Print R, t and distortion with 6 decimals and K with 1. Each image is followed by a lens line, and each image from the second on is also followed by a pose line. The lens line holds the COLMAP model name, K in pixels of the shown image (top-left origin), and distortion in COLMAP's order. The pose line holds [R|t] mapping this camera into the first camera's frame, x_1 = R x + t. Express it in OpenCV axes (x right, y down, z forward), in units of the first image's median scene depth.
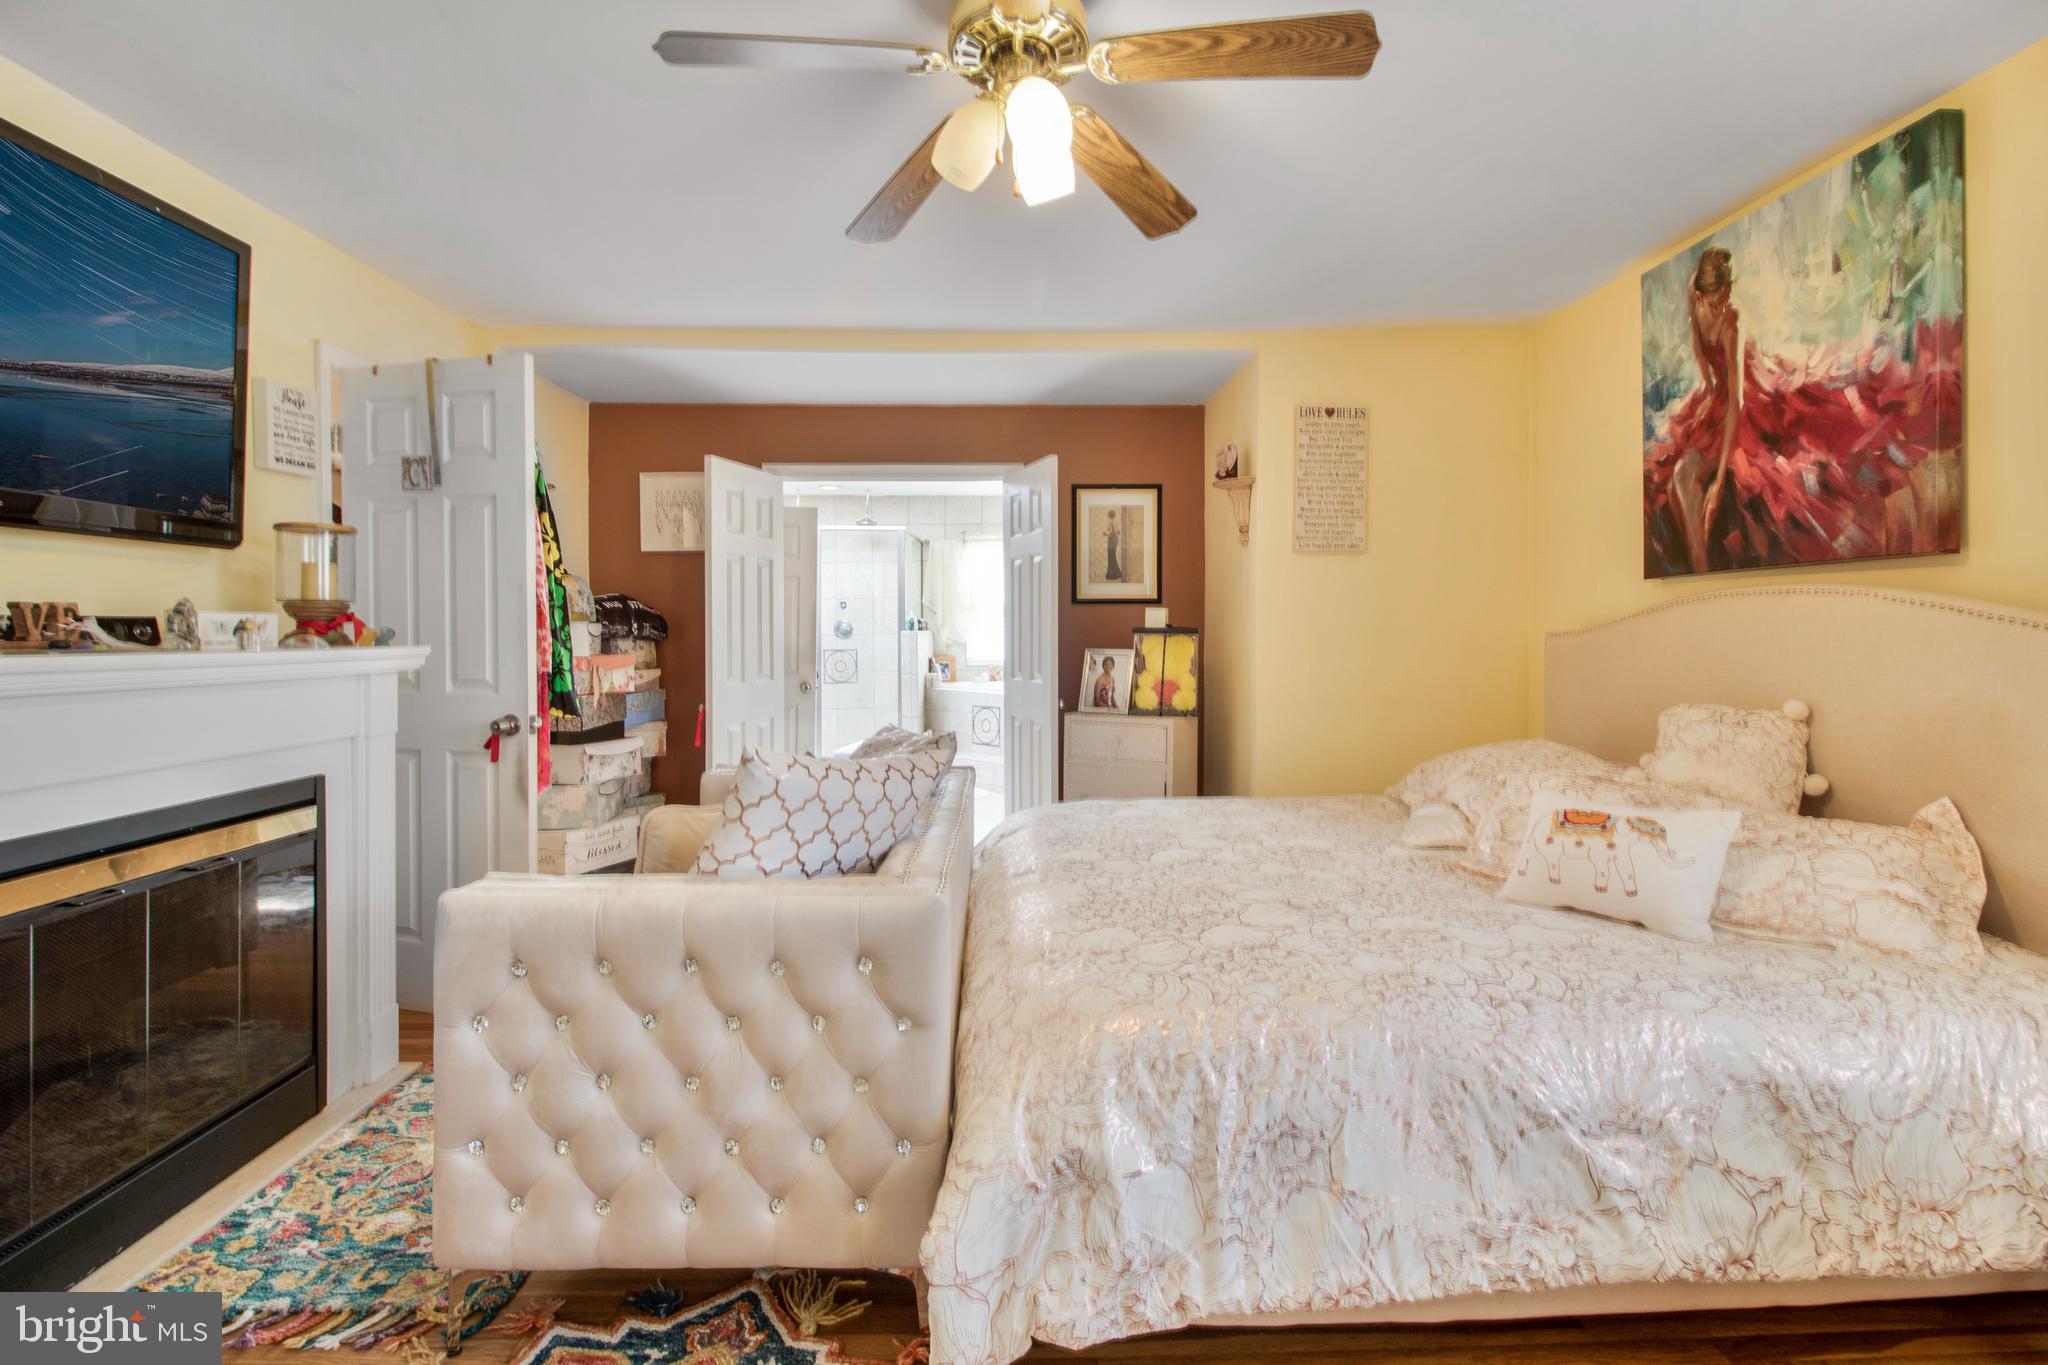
lens RADIAL K [[953.7, 0, 914.7], [0, 953.7, 636.5], [0, 0, 1]] dist [0.021592, -0.012807]
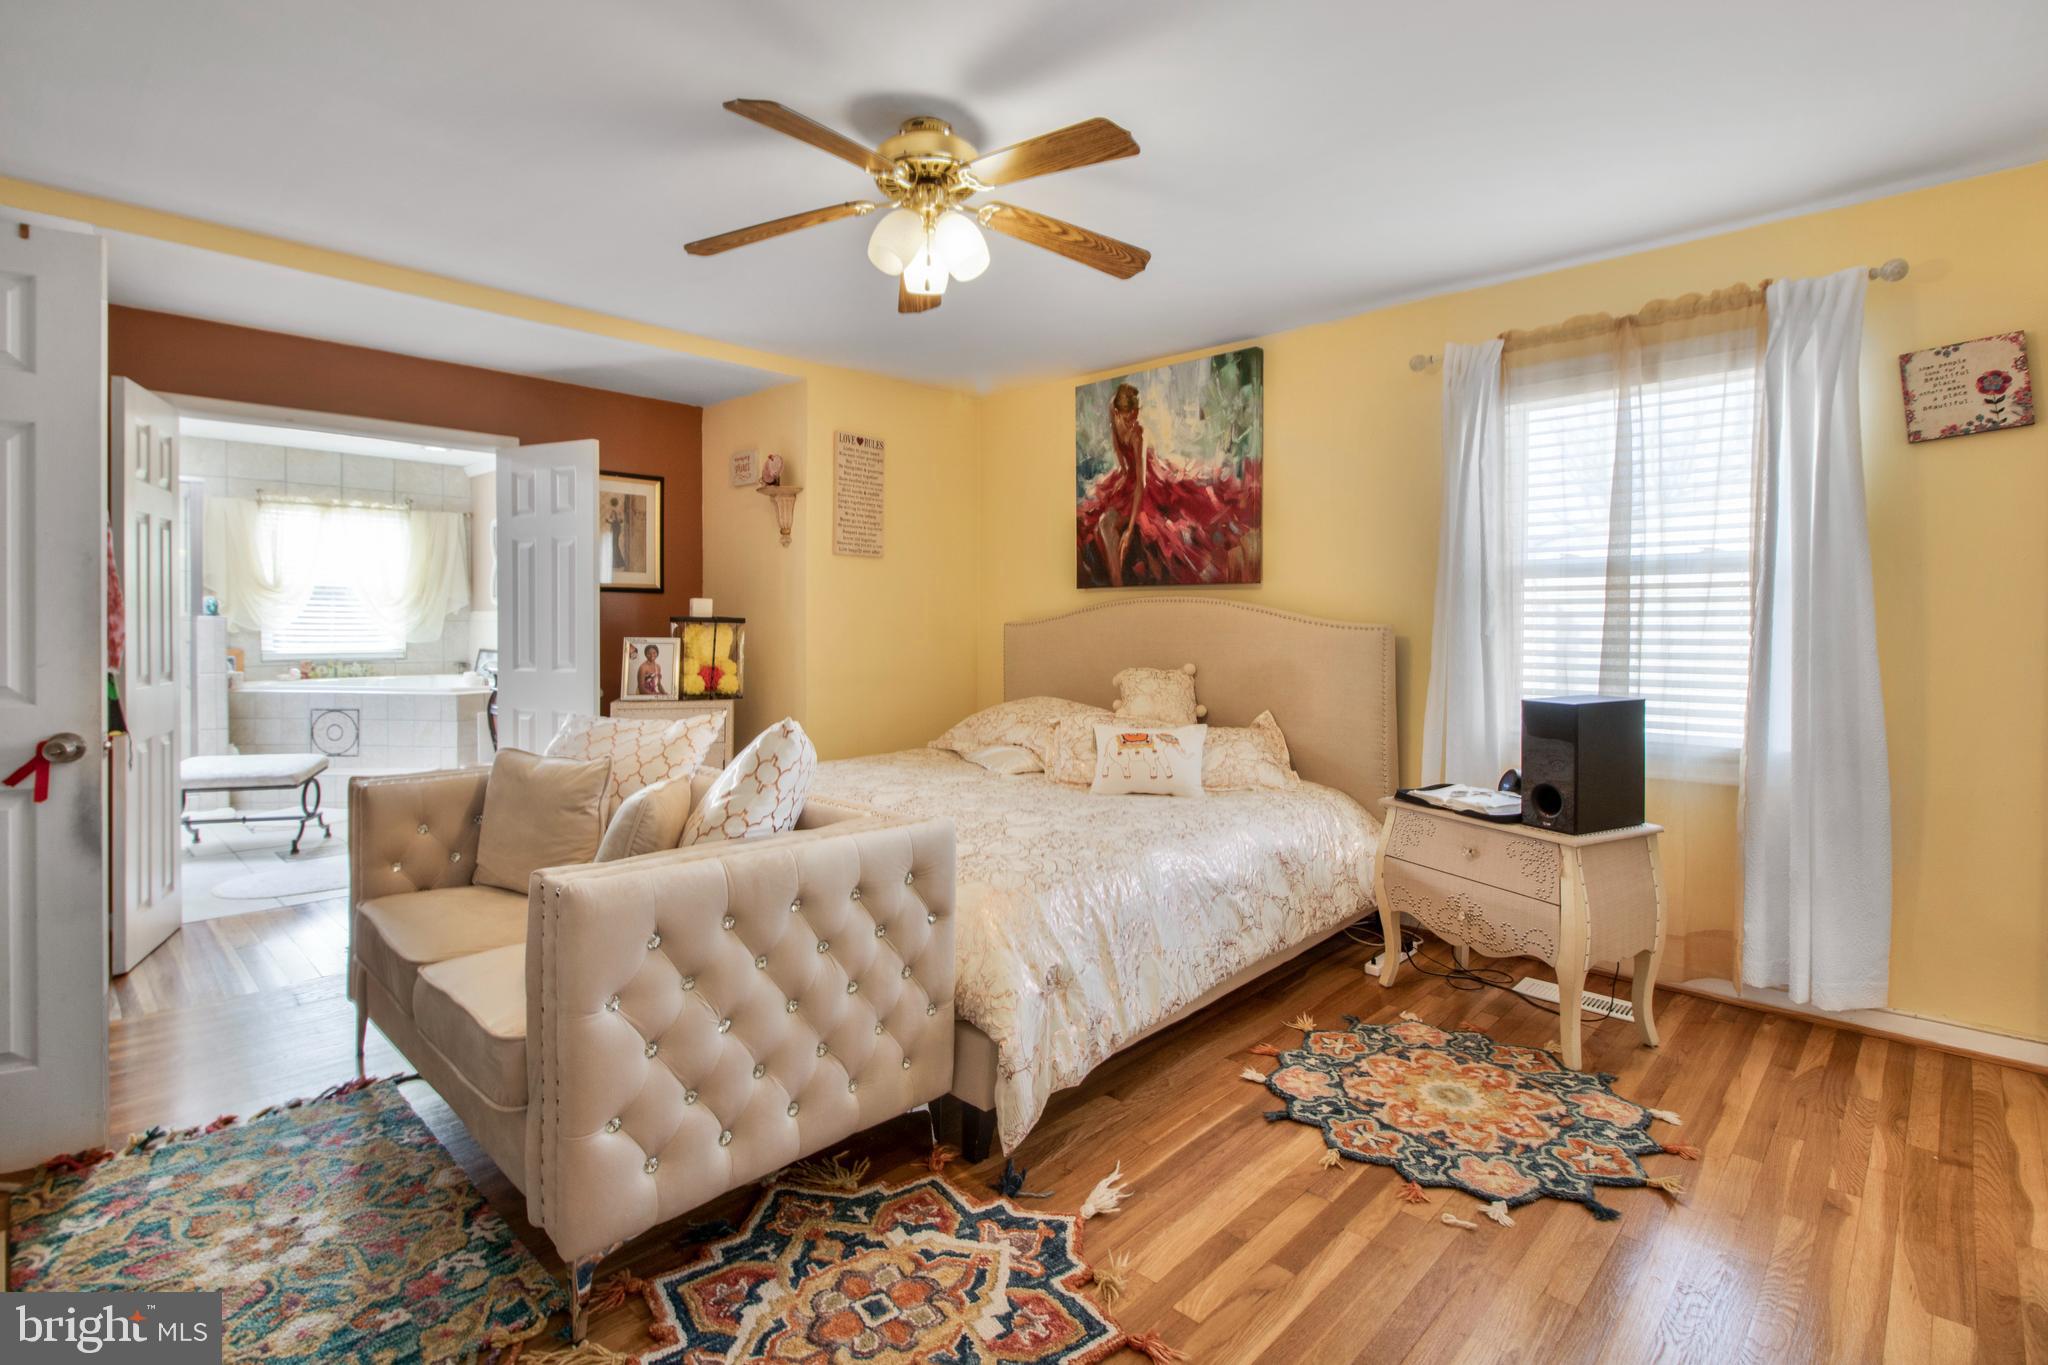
lens RADIAL K [[953.7, 0, 1021.1], [0, 953.7, 636.2], [0, 0, 1]] dist [0.021592, -0.012807]
pose [[0.712453, -0.006375, 0.701691, -0.476399], [-0.002751, 0.999926, 0.011879, -0.002337], [-0.701715, -0.010394, 0.712382, -0.016168]]
